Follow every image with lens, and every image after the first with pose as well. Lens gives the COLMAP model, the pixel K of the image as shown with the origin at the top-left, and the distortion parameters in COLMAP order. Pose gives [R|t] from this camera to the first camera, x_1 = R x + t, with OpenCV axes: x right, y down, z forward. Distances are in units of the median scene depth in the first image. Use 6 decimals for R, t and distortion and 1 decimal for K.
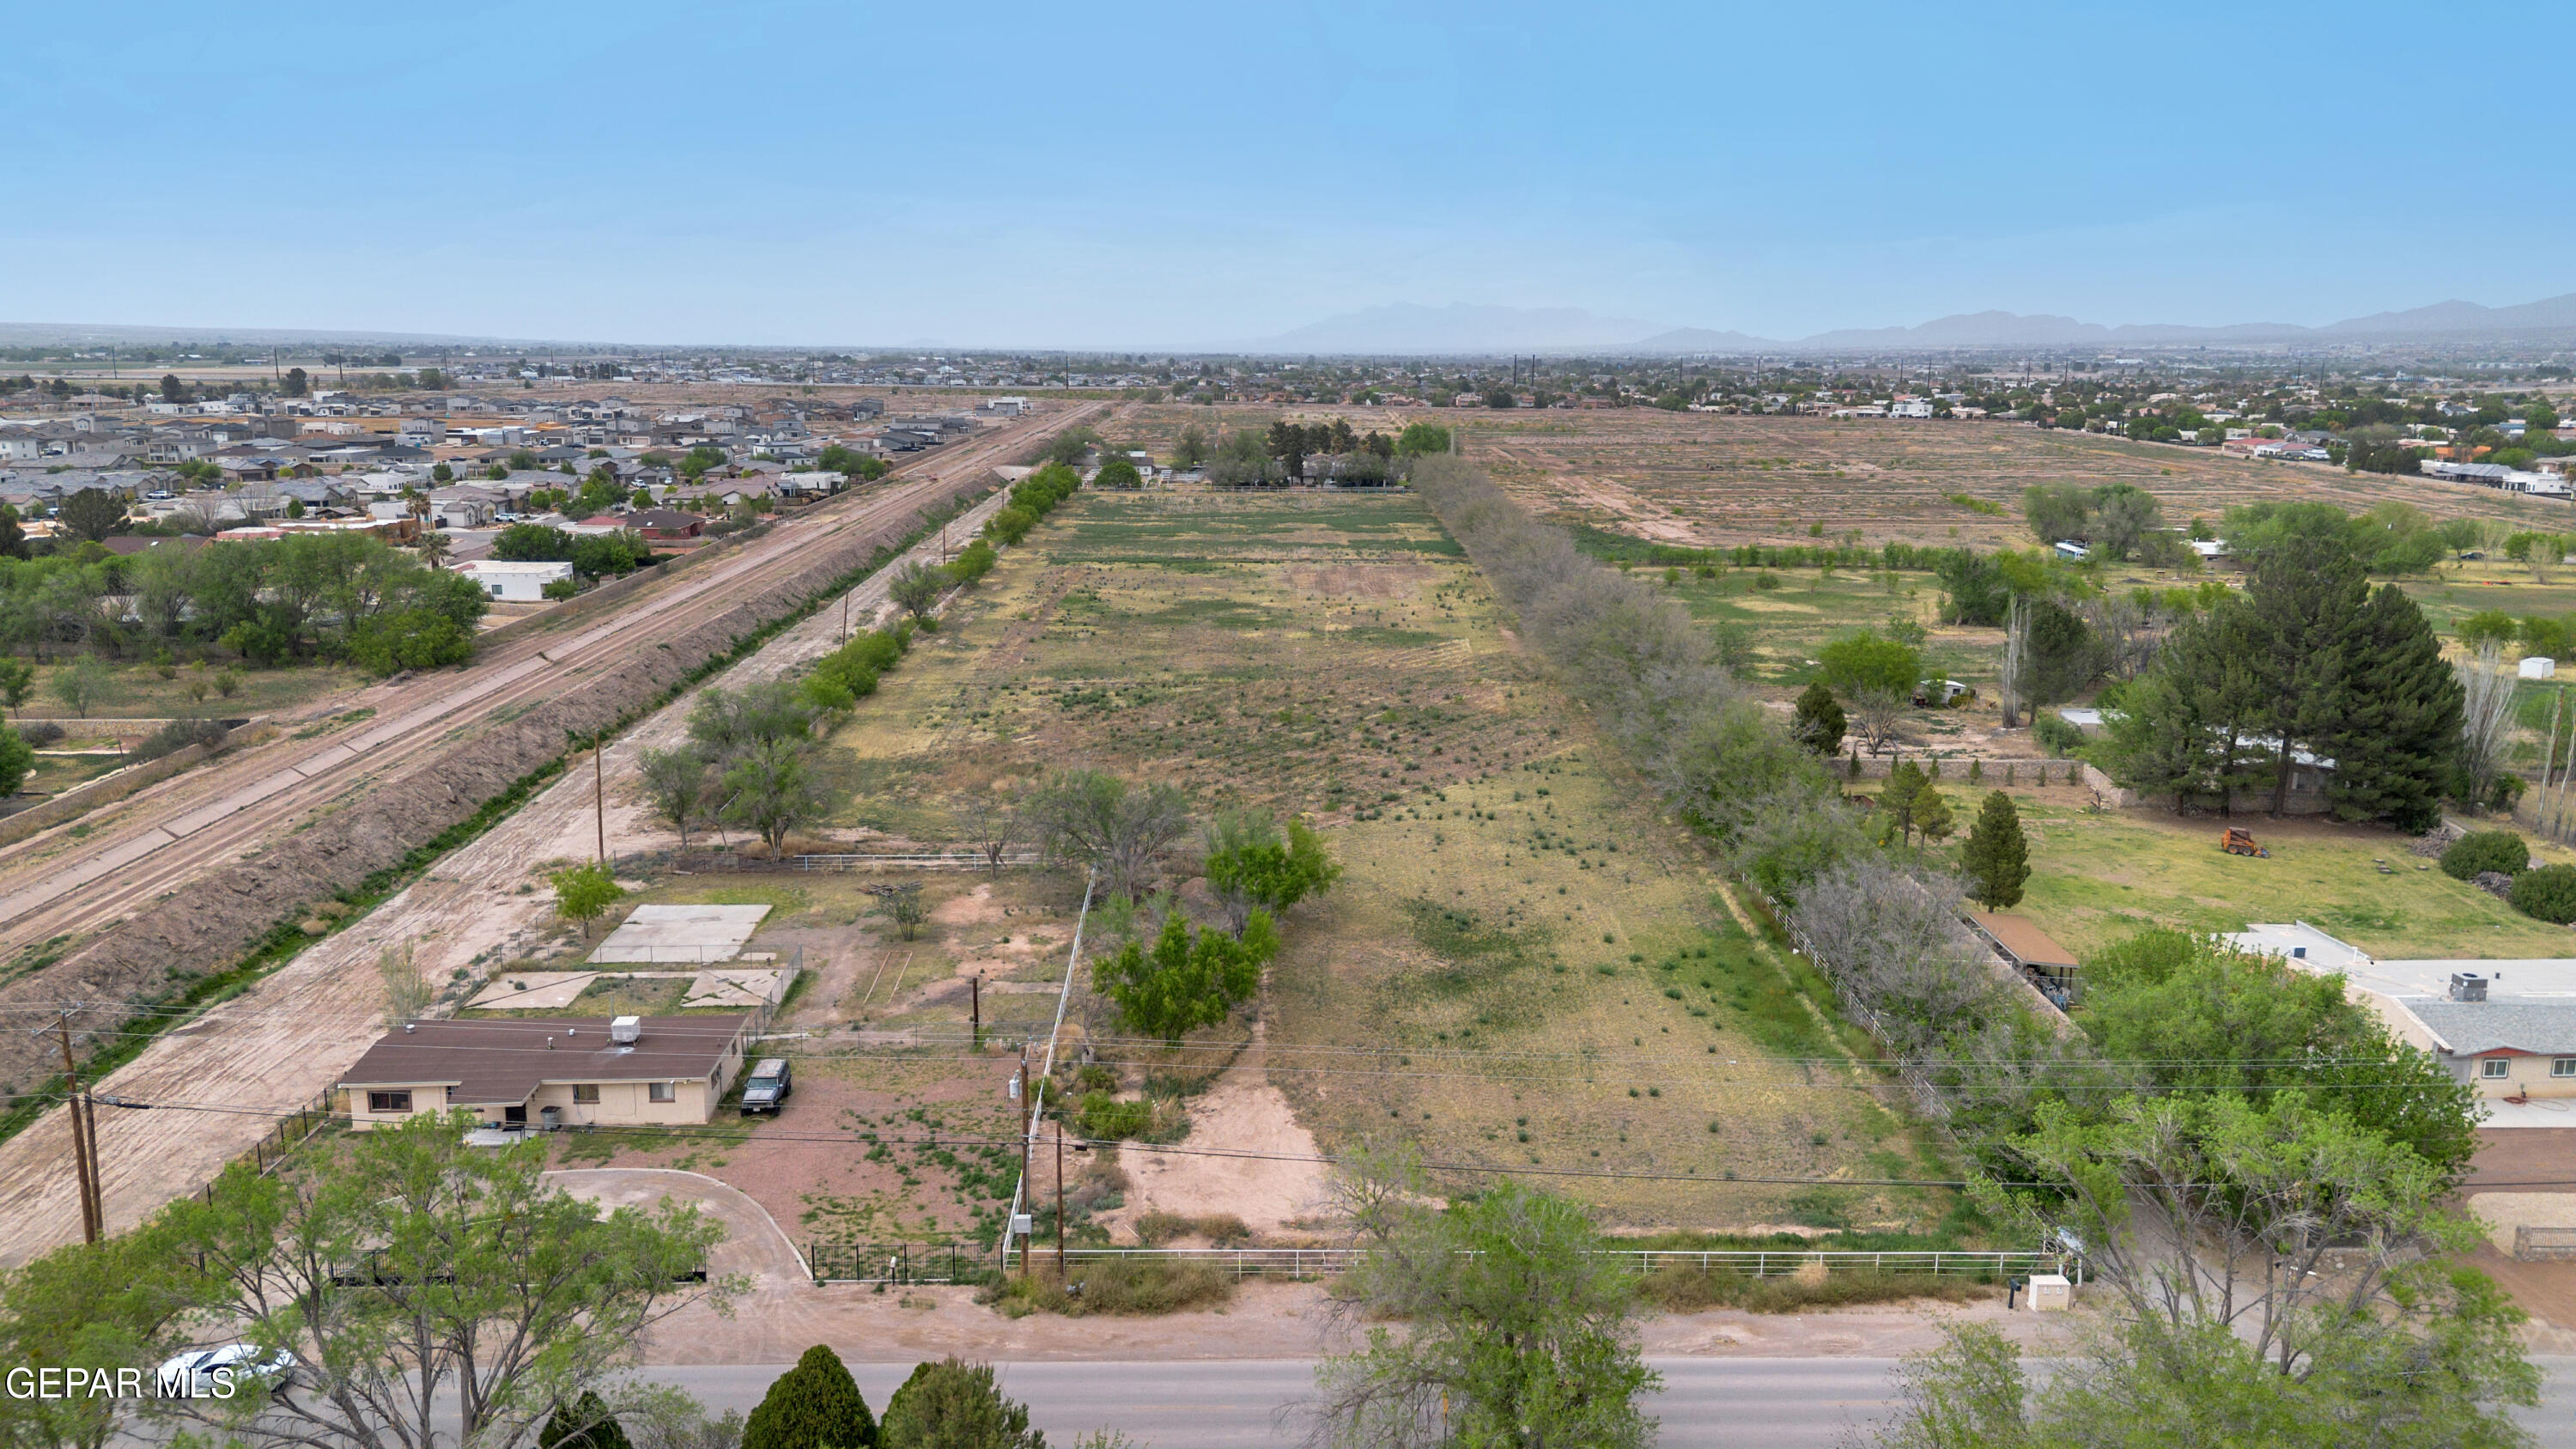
lens RADIAL K [[1804.2, 0, 1288.0], [0, 1804.2, 724.5], [0, 0, 1]] dist [0.080598, -0.078025]
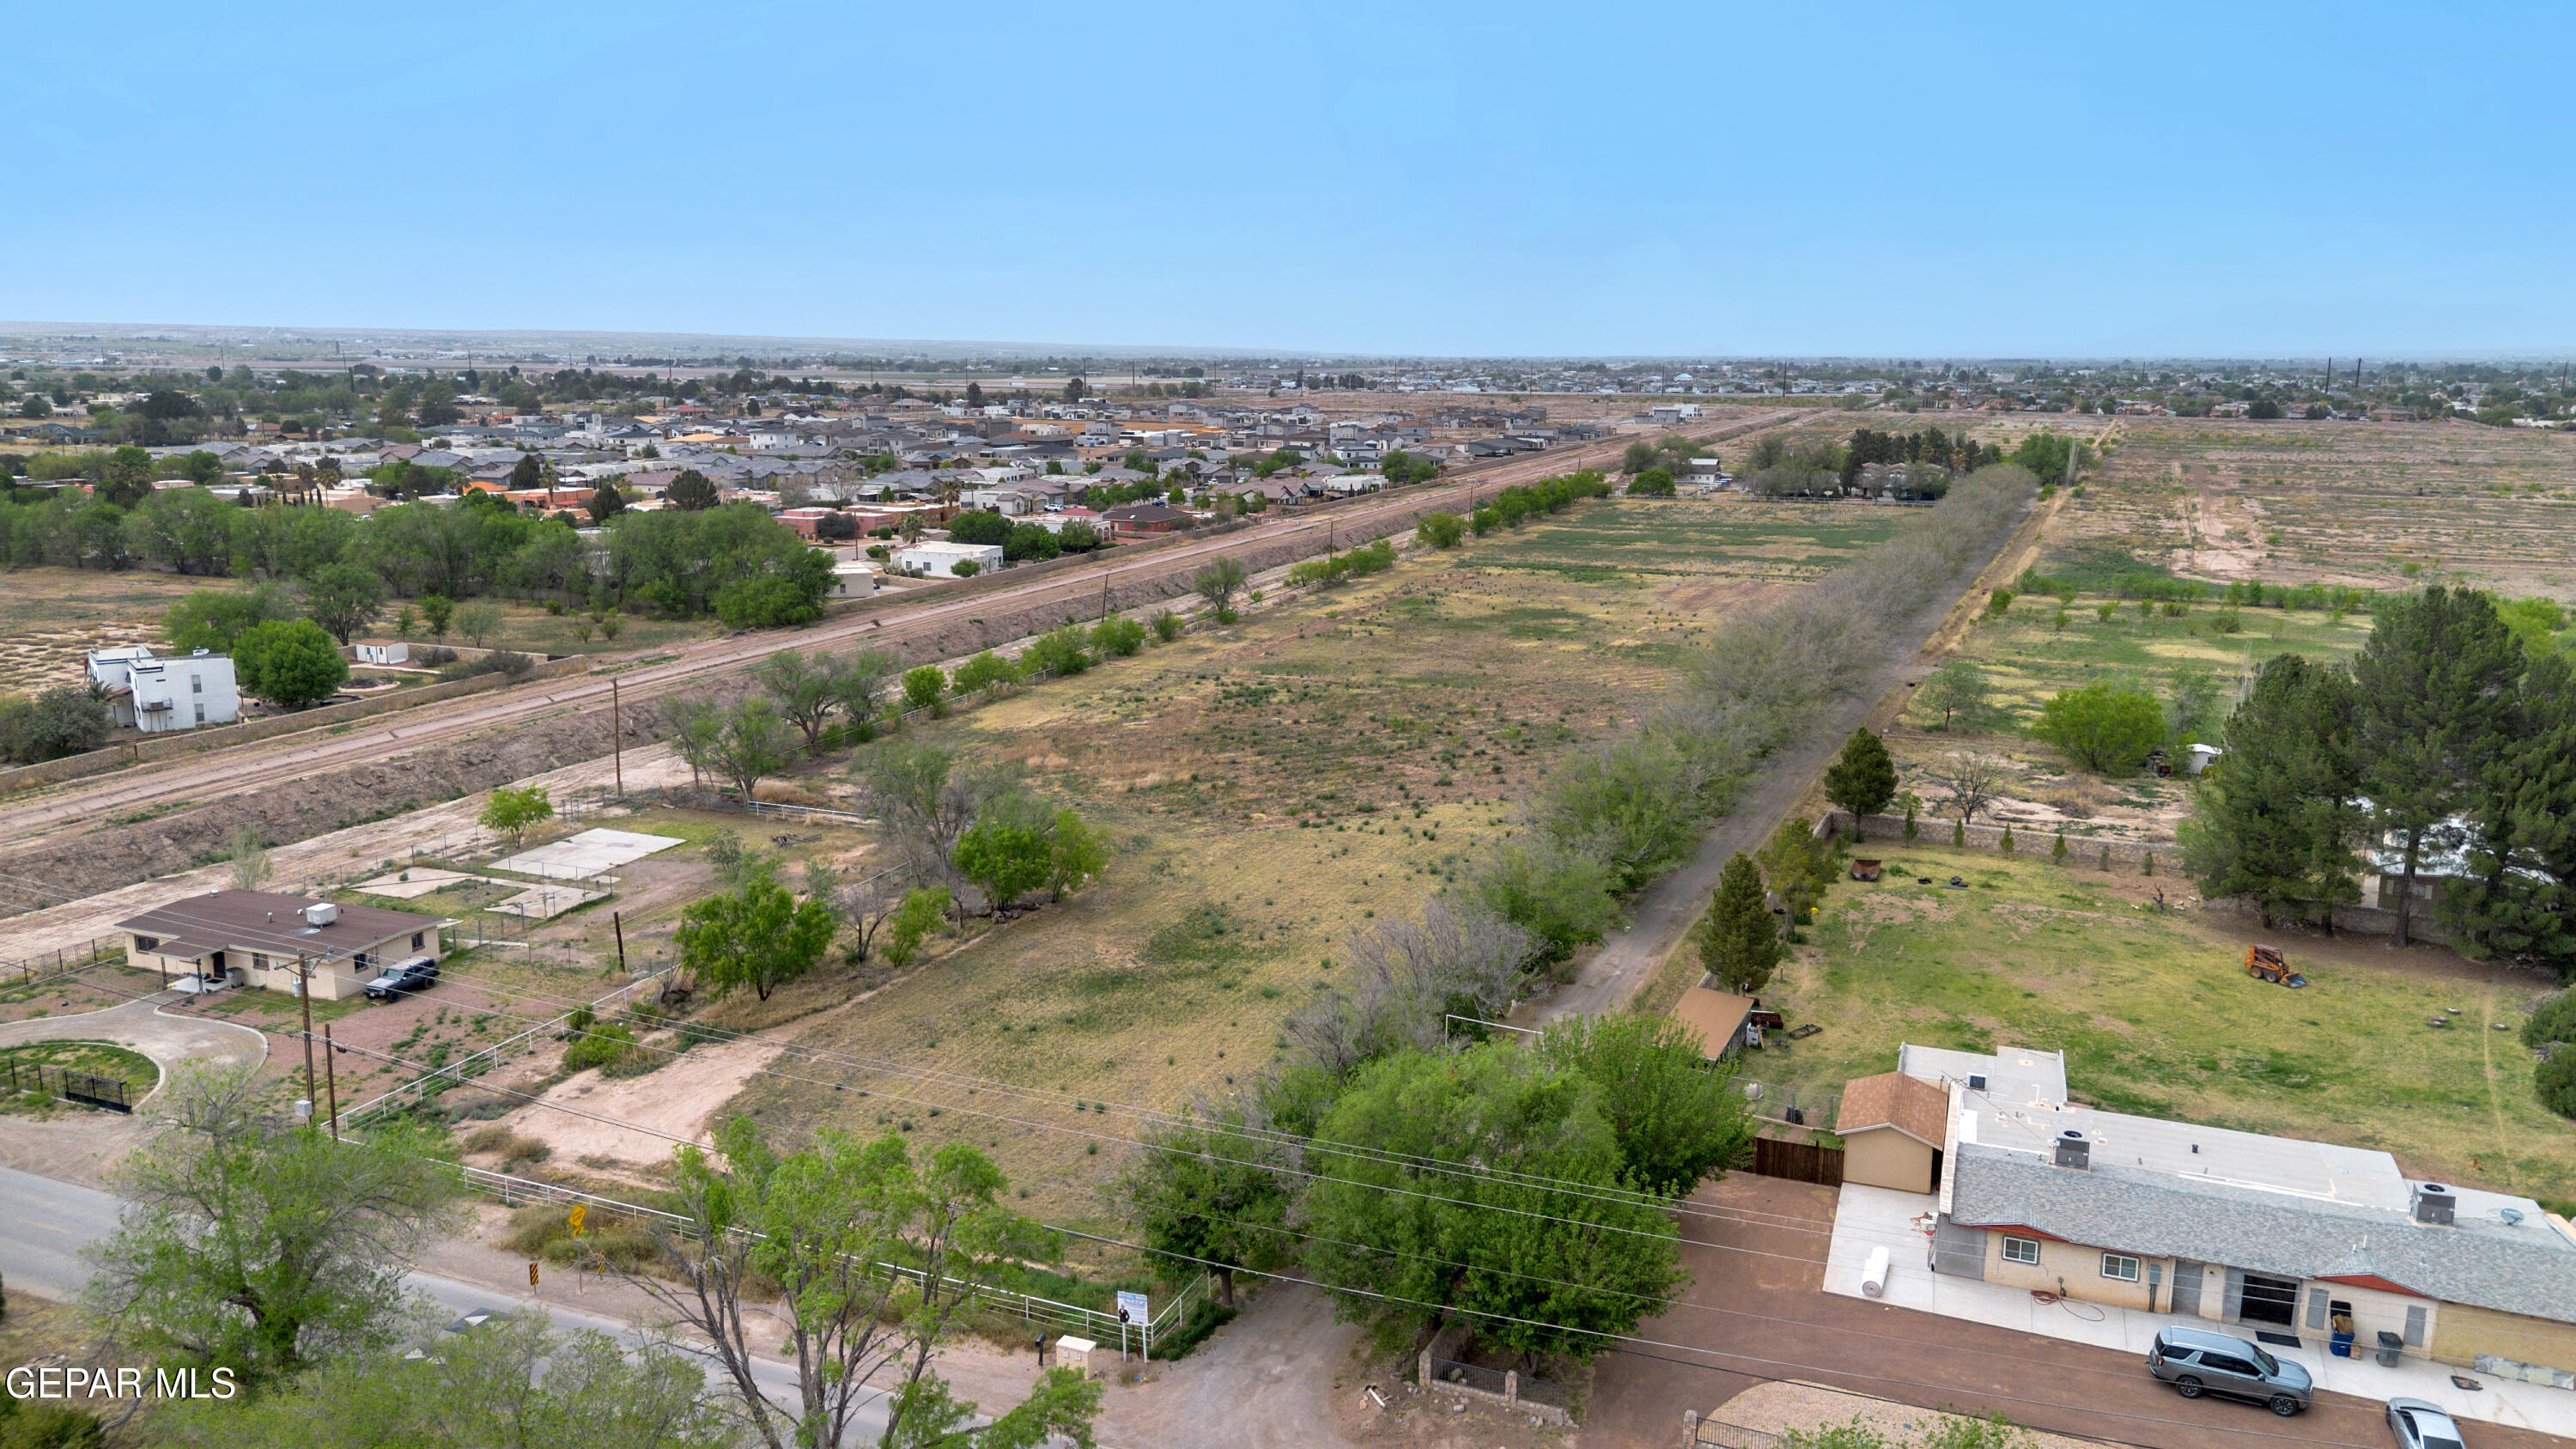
lens RADIAL K [[1804.2, 0, 1288.0], [0, 1804.2, 724.5], [0, 0, 1]] dist [0.080598, -0.078025]
pose [[0.912769, 0.079604, -0.400644, 0.500225], [-0.081449, 0.996600, 0.012452, -0.016455], [0.400273, 0.021267, 0.916149, 0.112952]]
